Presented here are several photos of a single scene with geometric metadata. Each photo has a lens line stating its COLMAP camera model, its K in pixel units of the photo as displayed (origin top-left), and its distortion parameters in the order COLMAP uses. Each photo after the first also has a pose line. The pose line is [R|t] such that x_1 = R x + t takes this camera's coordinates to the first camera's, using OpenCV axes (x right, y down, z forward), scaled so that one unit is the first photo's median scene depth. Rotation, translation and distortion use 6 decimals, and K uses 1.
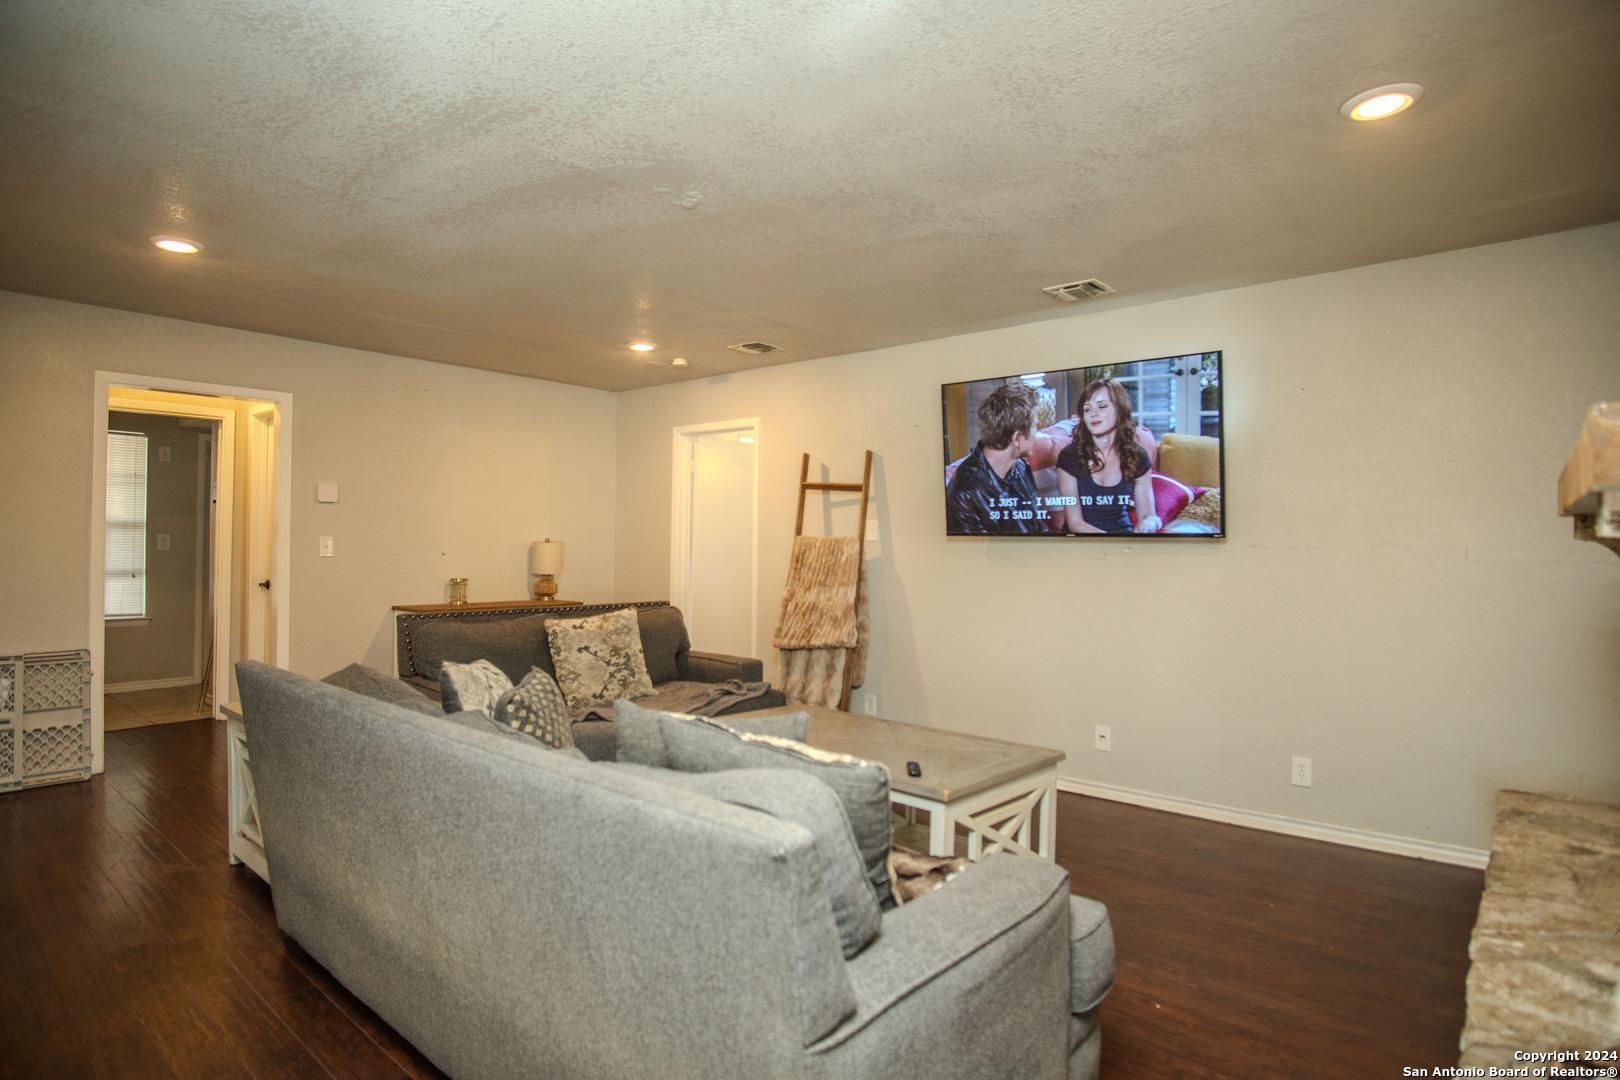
lens RADIAL K [[868.7, 0, 801.1], [0, 868.7, 536.5], [0, 0, 1]] dist [-0.027566, 0.000348]
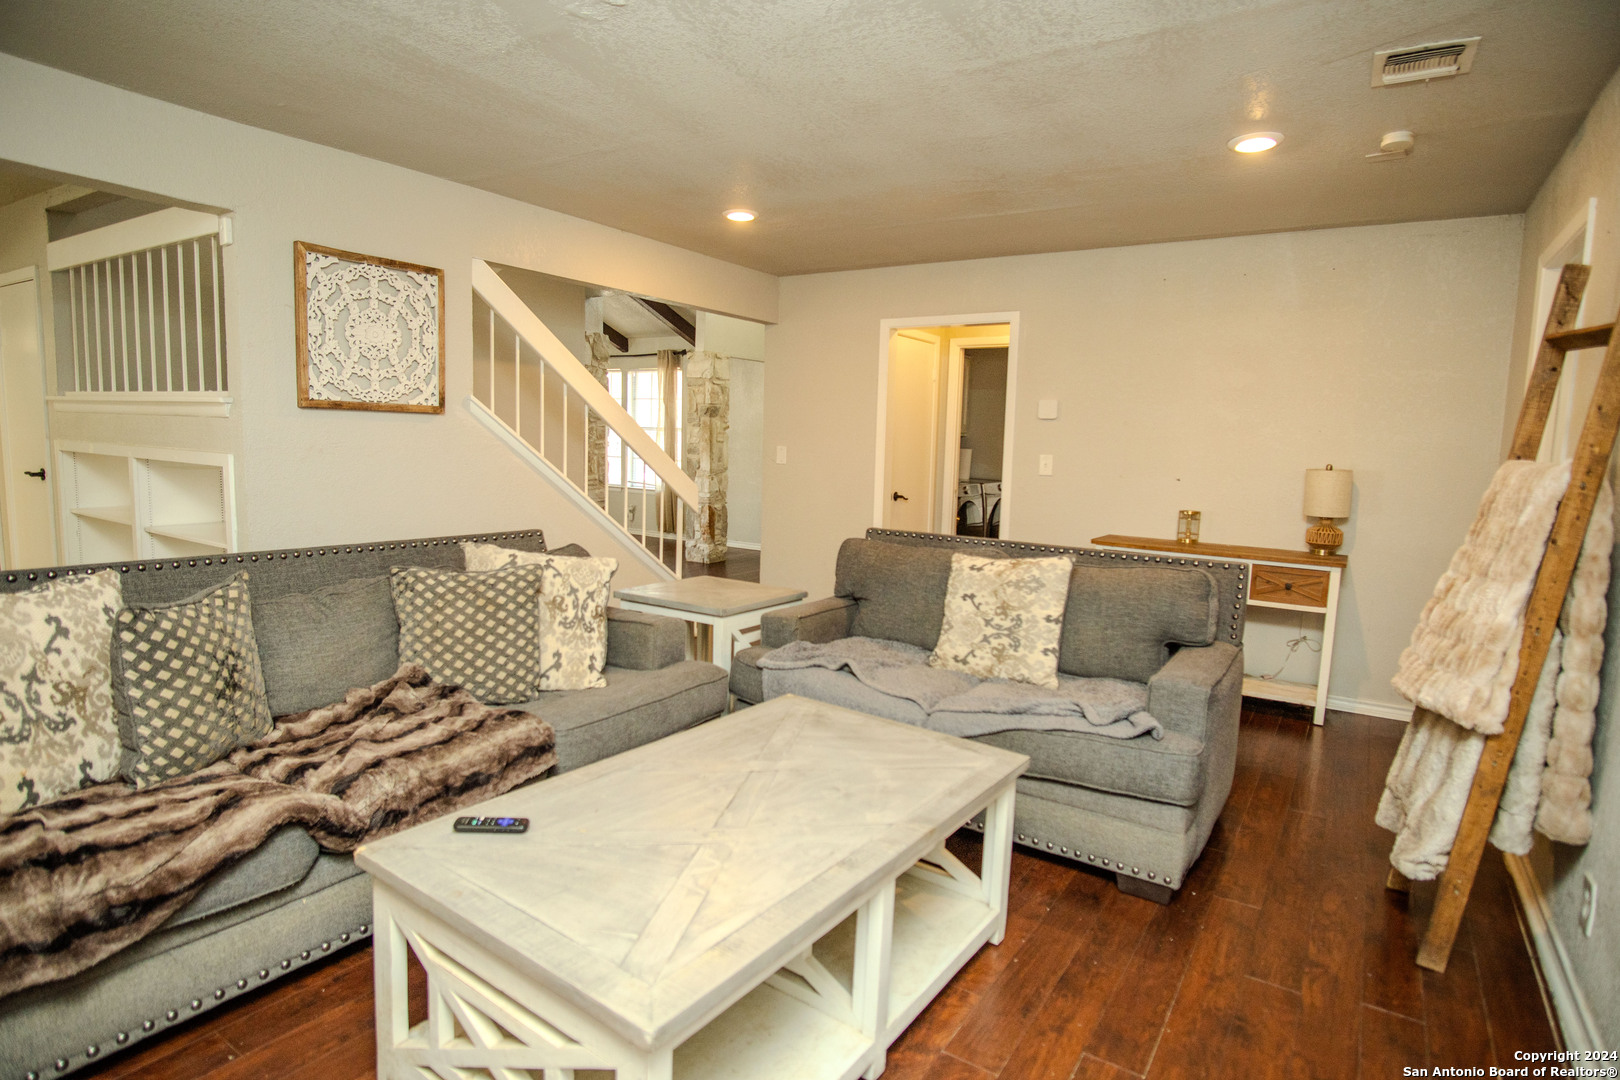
lens RADIAL K [[868.7, 0, 801.1], [0, 868.7, 536.5], [0, 0, 1]] dist [-0.027566, 0.000348]
pose [[0.106677, 0.097248, -0.989527, 0.478292], [-0.024417, 0.995162, 0.095169, 0.007200], [0.993994, 0.014009, 0.108535, 0.753524]]
